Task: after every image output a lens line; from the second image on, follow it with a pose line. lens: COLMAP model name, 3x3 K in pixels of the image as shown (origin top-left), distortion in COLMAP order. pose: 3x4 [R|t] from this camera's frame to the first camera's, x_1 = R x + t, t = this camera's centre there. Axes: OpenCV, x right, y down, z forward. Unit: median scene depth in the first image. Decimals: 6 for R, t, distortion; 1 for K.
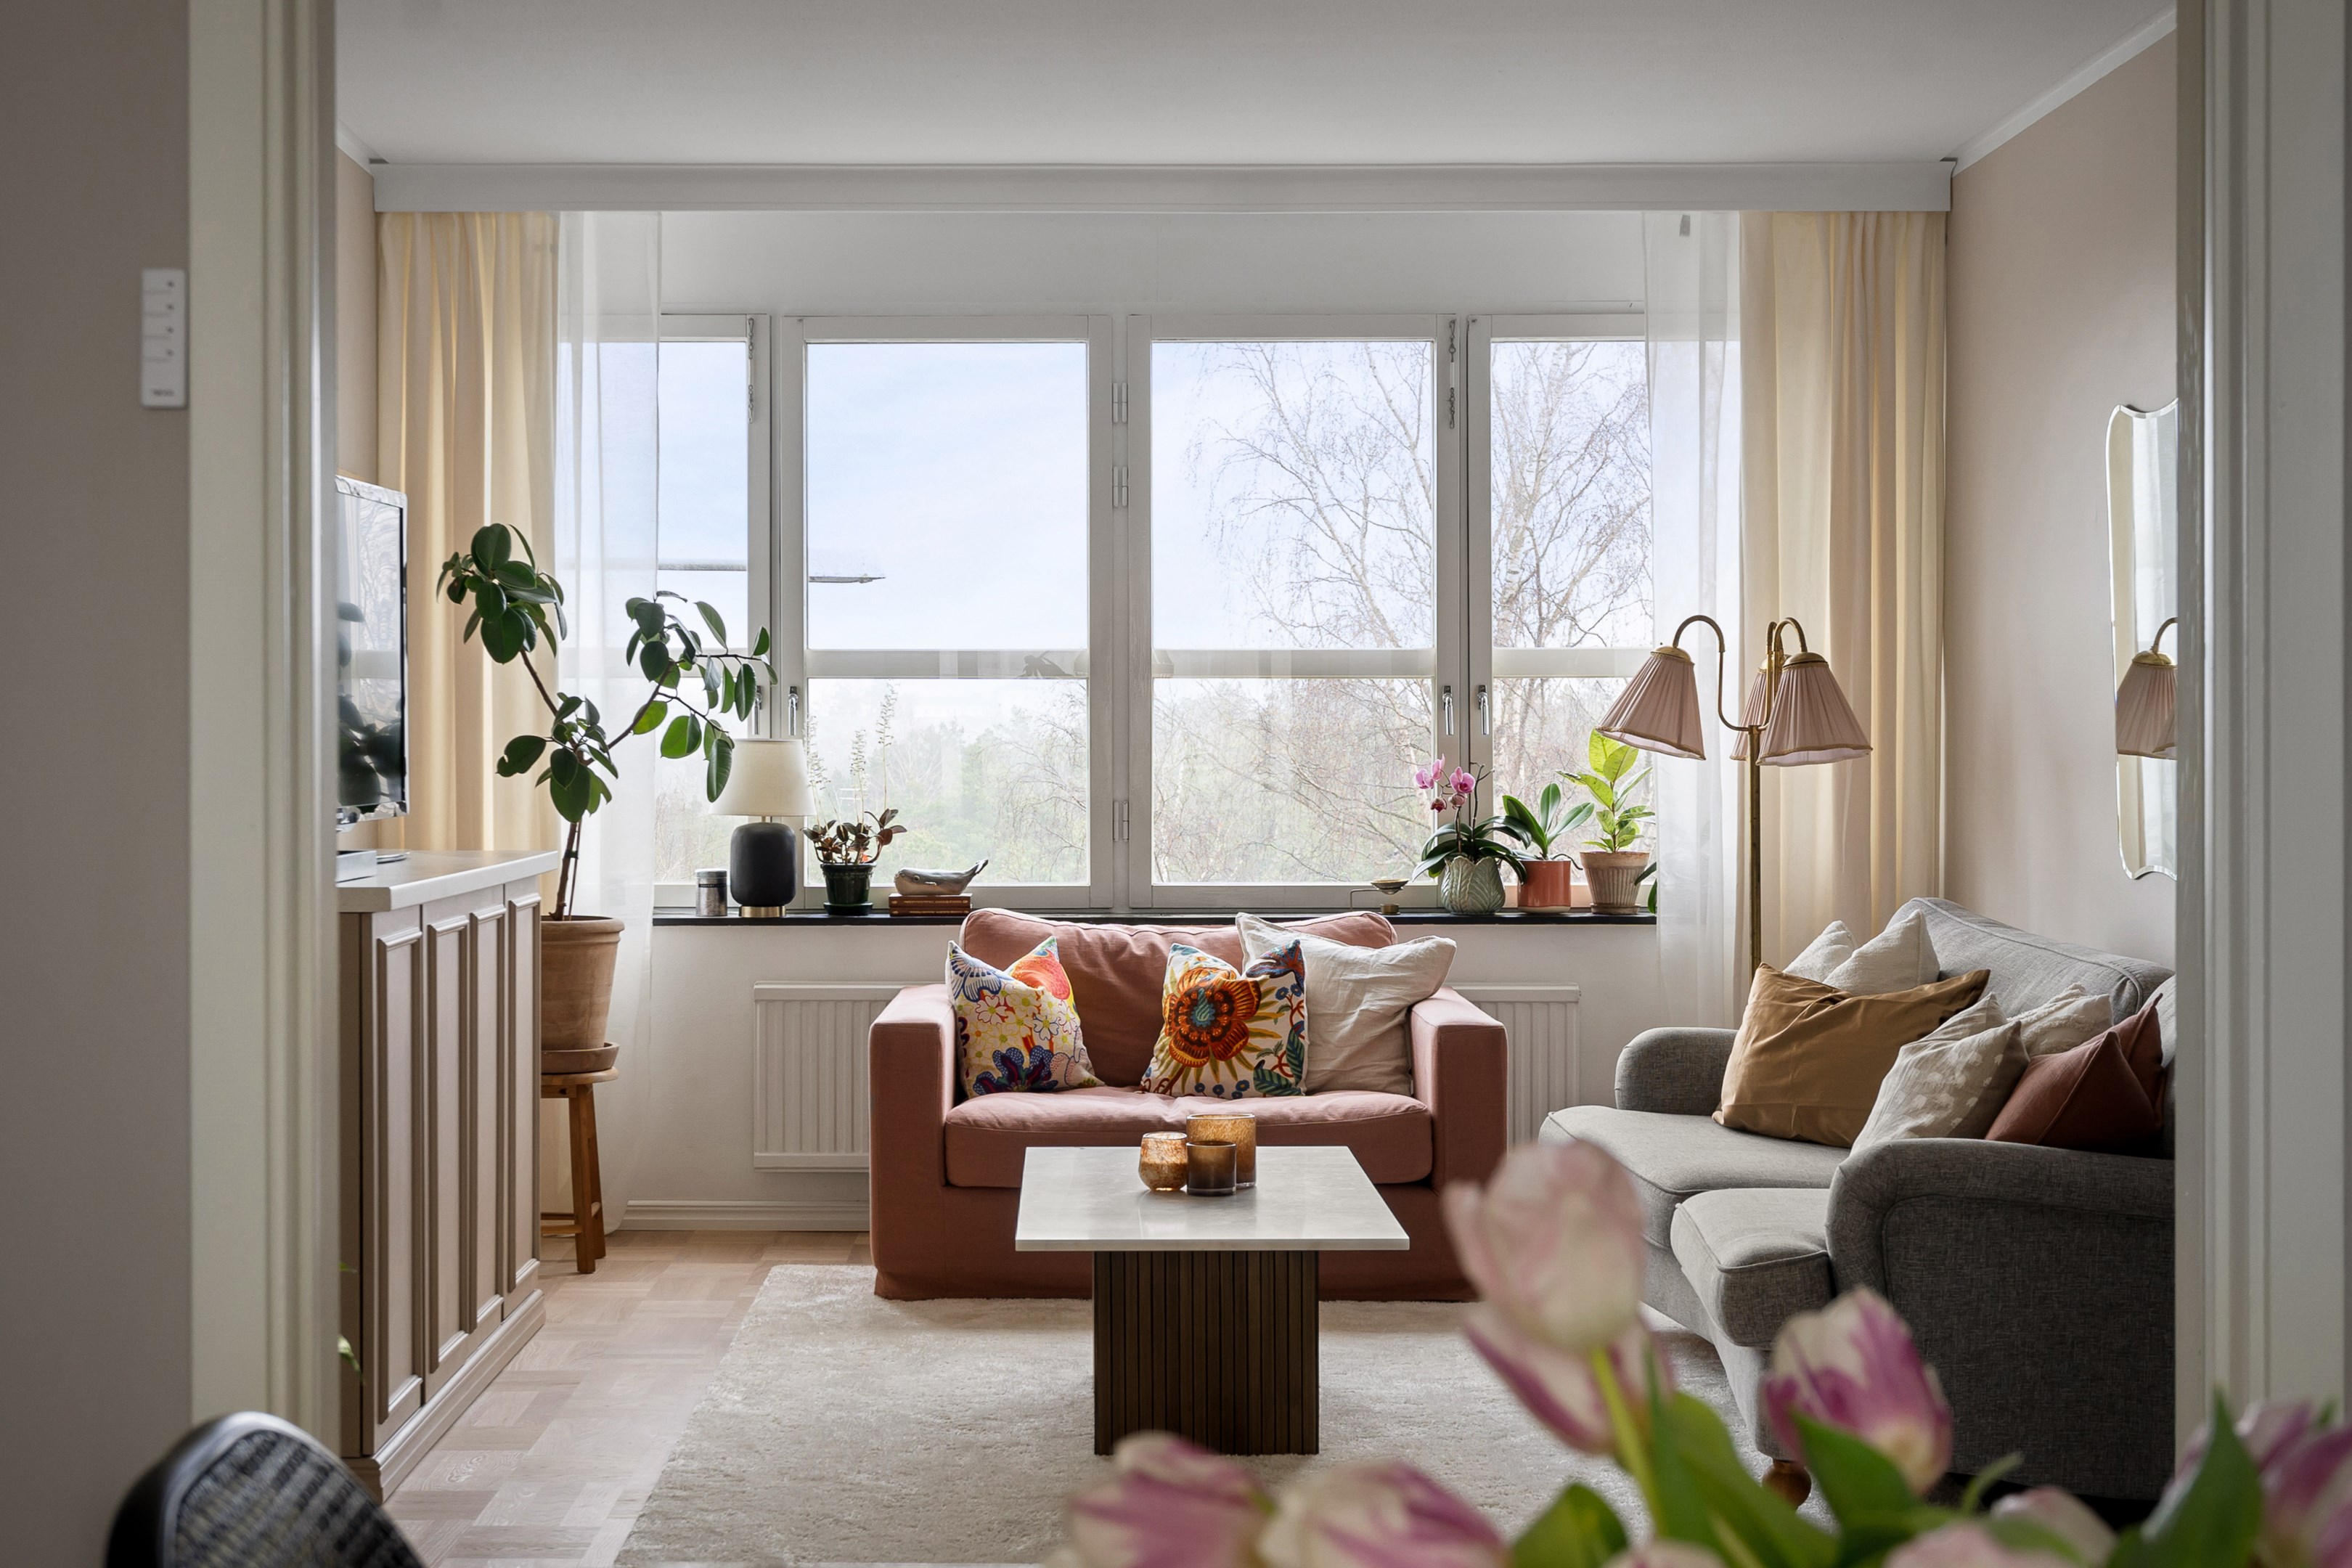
lens RADIAL K [[3487.9, 0, 1075.1], [0, 3487.9, 784.2], [0, 0, 1]] dist [0.011668, -0.009802]
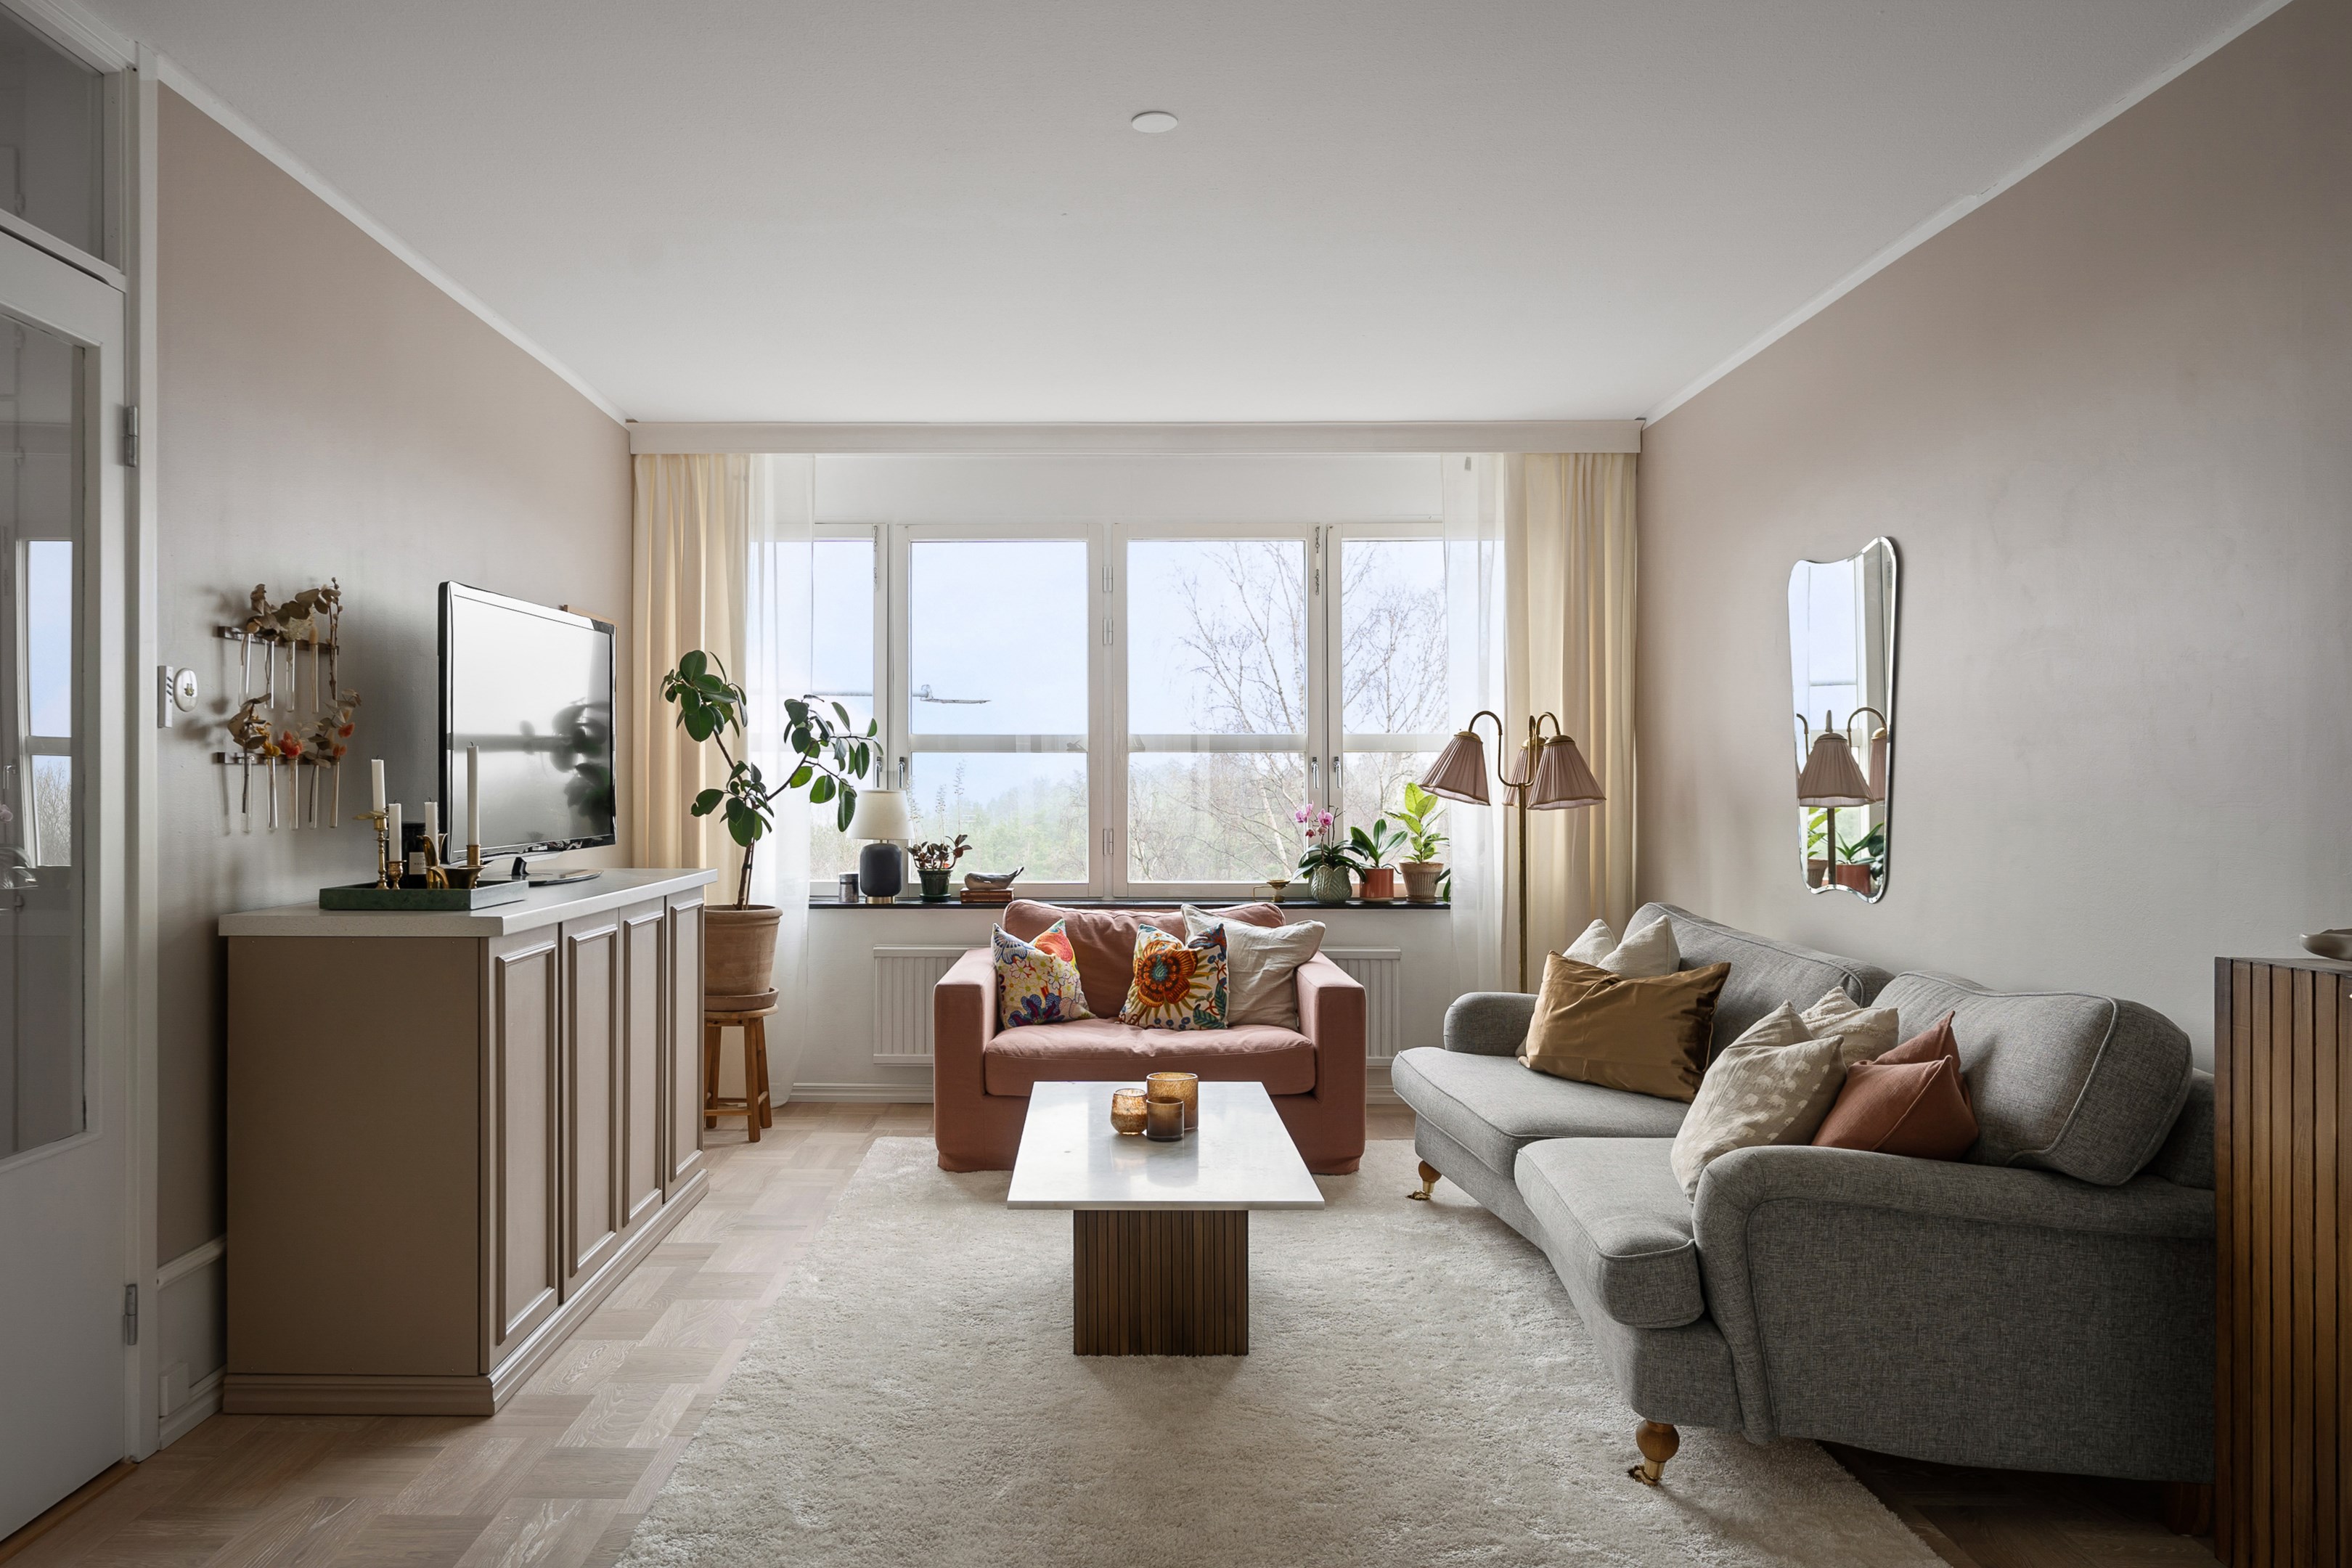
lens RADIAL K [[1591.0, 0, 1081.3], [0, 1591.0, 781.5], [0, 0, 1]] dist [-0.000391, -0.000178]
pose [[0.999904, 0.001069, -0.013807, 0.011880], [-0.001260, 0.999904, -0.013831, -0.007651], [0.013790, 0.013847, 0.999809, 0.302191]]
